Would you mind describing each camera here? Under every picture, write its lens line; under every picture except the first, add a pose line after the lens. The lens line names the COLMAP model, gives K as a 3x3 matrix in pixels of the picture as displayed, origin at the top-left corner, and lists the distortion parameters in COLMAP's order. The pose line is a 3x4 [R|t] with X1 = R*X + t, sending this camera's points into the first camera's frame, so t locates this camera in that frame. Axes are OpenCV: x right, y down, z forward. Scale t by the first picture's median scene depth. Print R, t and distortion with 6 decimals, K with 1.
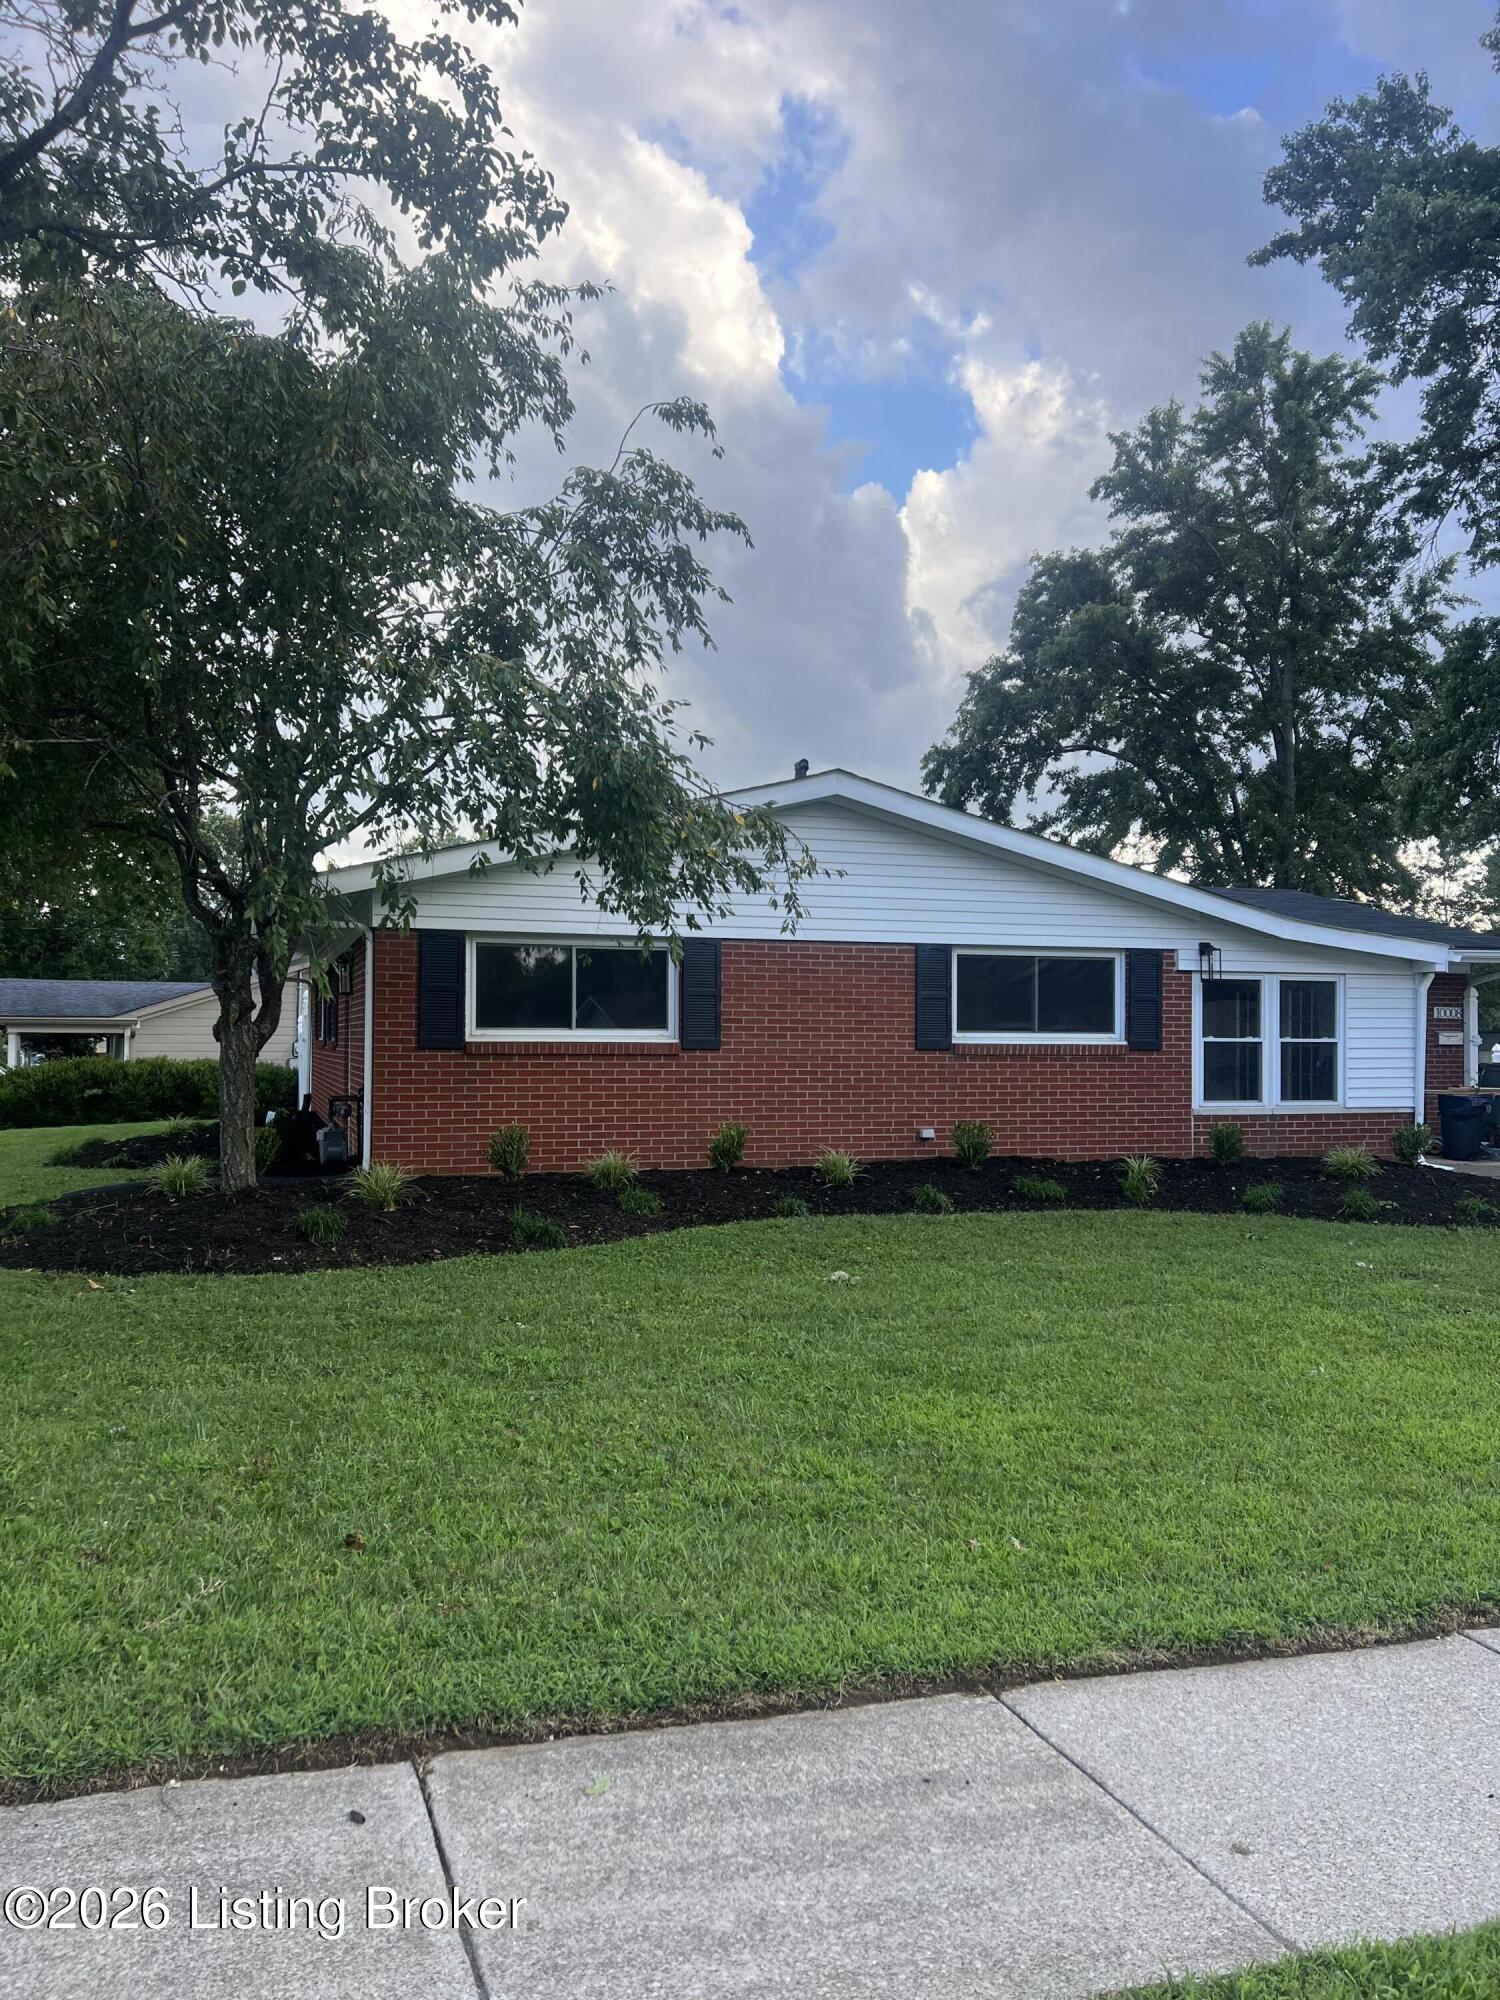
lens RADIAL K [[1707.2, 0, 695.8], [0, 1707.2, 1001.0], [0, 0, 1]] dist [0.068532, -0.119937]
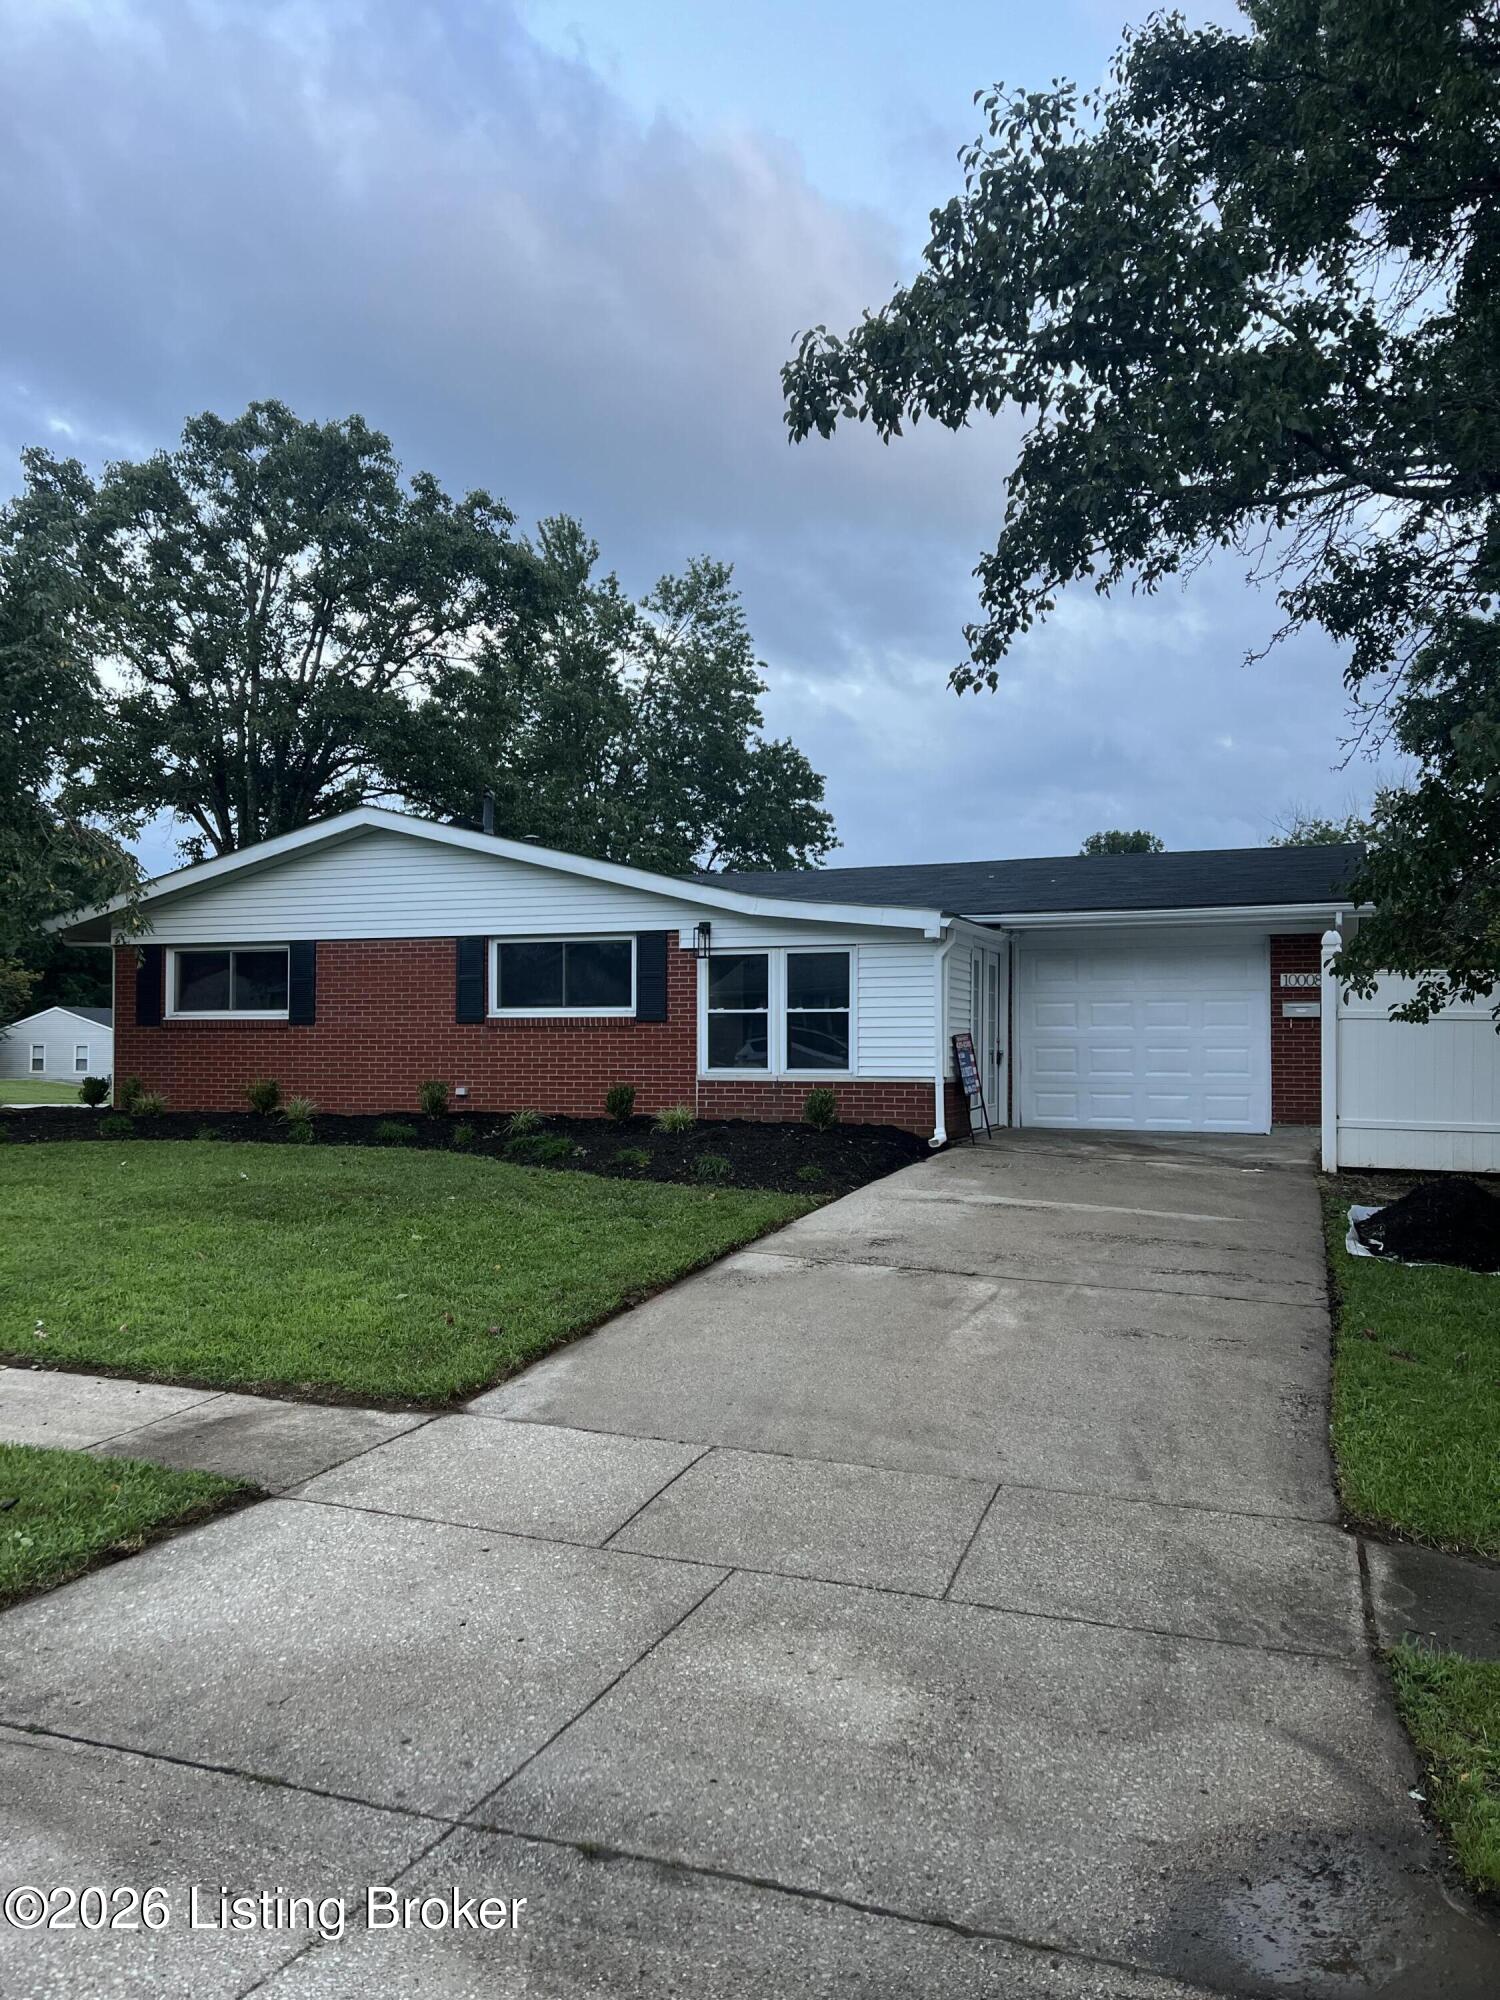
lens RADIAL K [[1707.2, 0, 695.8], [0, 1707.2, 1001.0], [0, 0, 1]] dist [0.068532, -0.119937]
pose [[0.744369, -0.021381, -0.667426, 1.016647], [0.016677, 0.999771, -0.013428, 0.030491], [0.667560, -0.001136, 0.744555, 0.191616]]
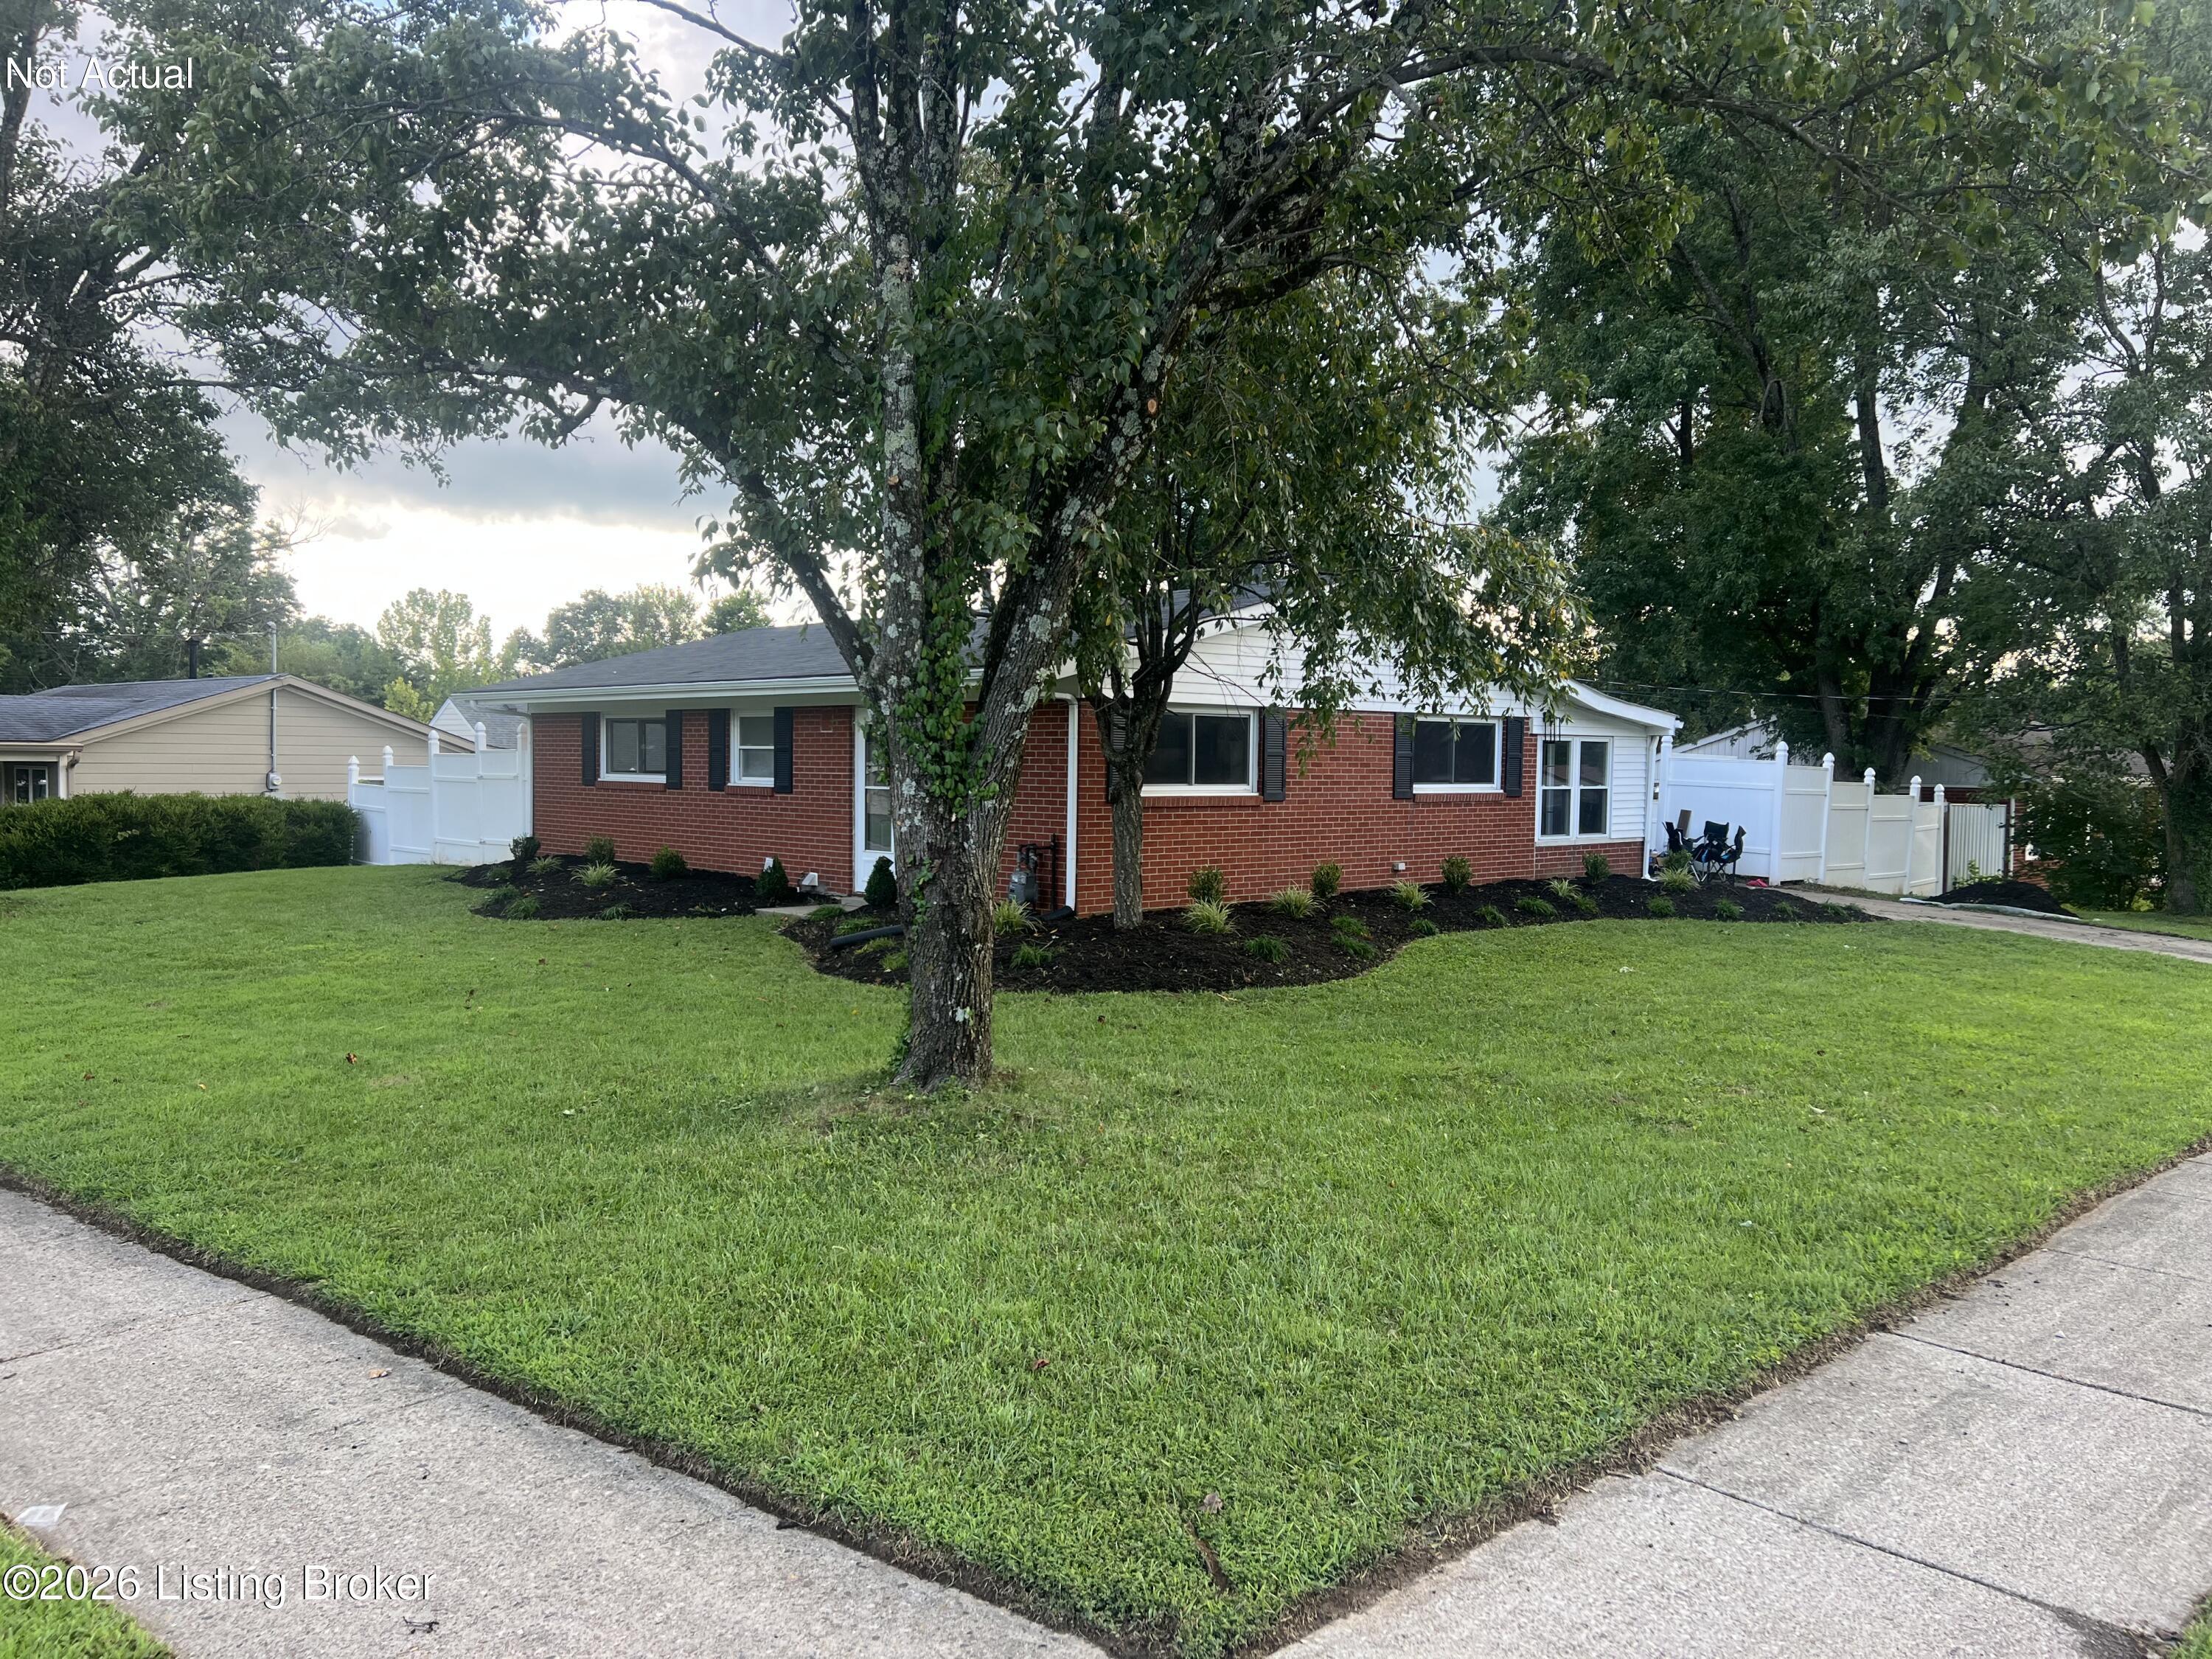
lens RADIAL K [[1888.1, 0, 1133.7], [0, 1888.1, 844.6], [0, 0, 1]] dist [0.068532, -0.119937]
pose [[0.888624, -0.018559, 0.458260, -0.627887], [-0.012057, 0.997890, 0.063793, -0.022117], [-0.458478, -0.062213, 0.886526, -0.118123]]
